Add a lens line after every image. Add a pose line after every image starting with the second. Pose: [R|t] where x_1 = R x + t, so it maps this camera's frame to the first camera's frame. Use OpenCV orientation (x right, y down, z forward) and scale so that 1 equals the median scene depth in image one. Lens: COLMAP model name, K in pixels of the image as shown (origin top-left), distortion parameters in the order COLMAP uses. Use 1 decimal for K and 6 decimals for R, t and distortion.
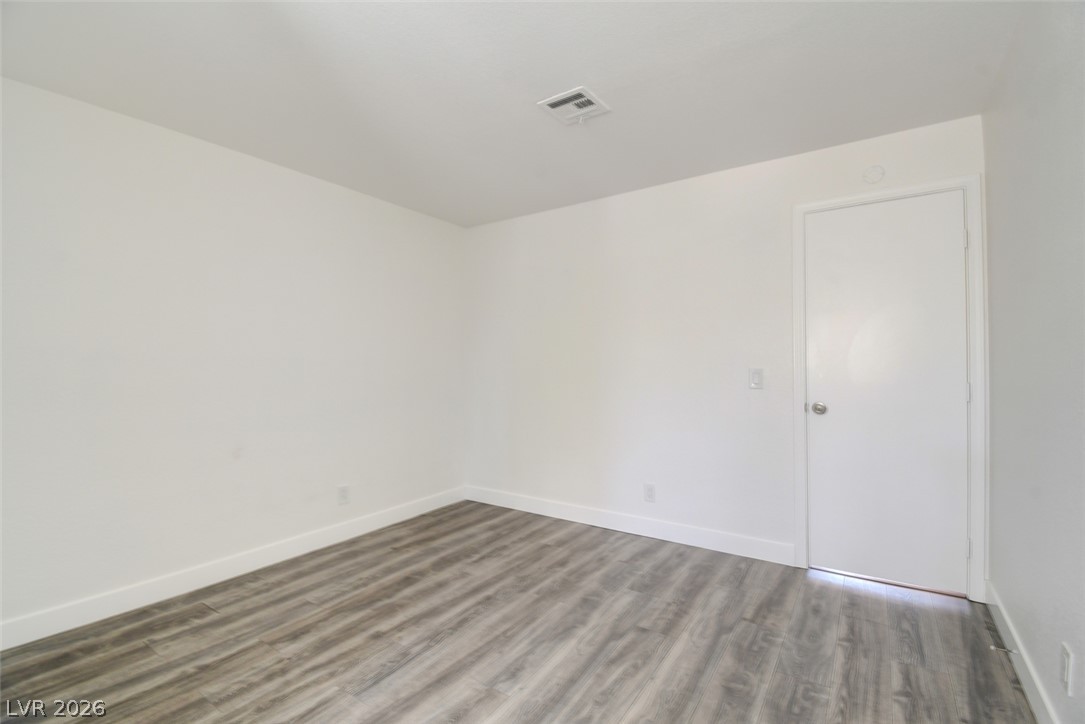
lens RADIAL K [[484.8, 0, 551.3], [0, 484.8, 361.0], [0, 0, 1]] dist [-0.005440, -0.010403]
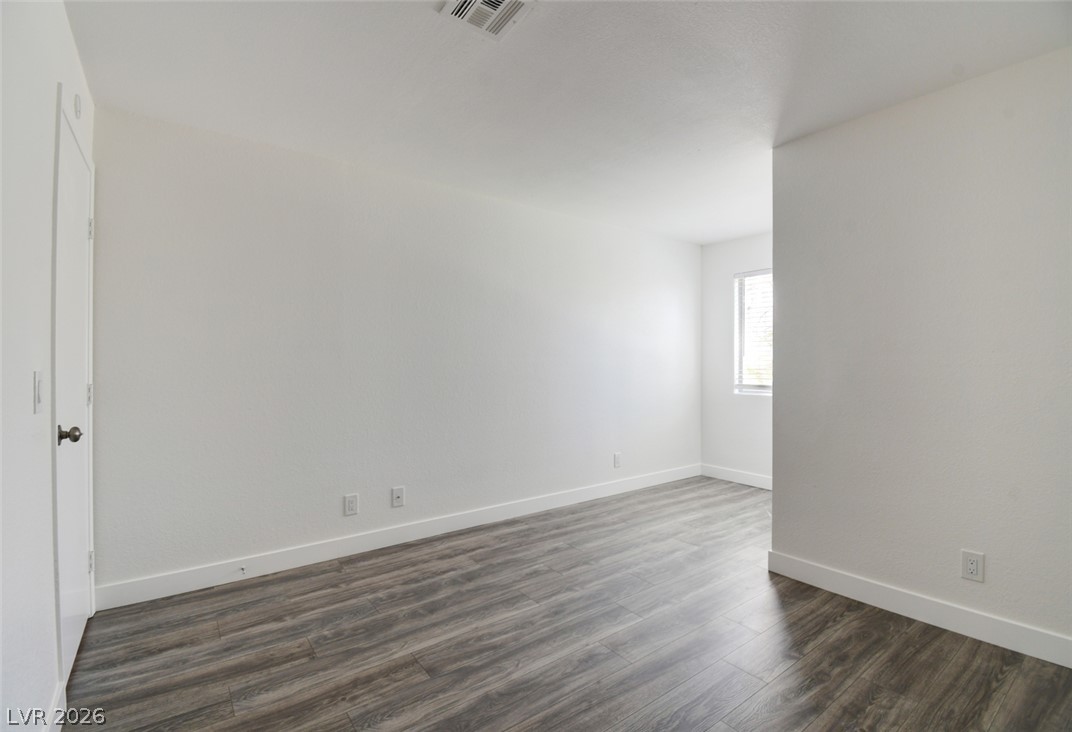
lens RADIAL K [[495.7, 0, 537.7], [0, 495.7, 366.6], [0, 0, 1]] dist [-0.001353, -0.000739]
pose [[-0.946310, 0.002211, 0.323252, -0.299721], [0.000929, 0.999991, -0.004121, 0.023011], [-0.323259, -0.003599, -0.946304, 1.936634]]
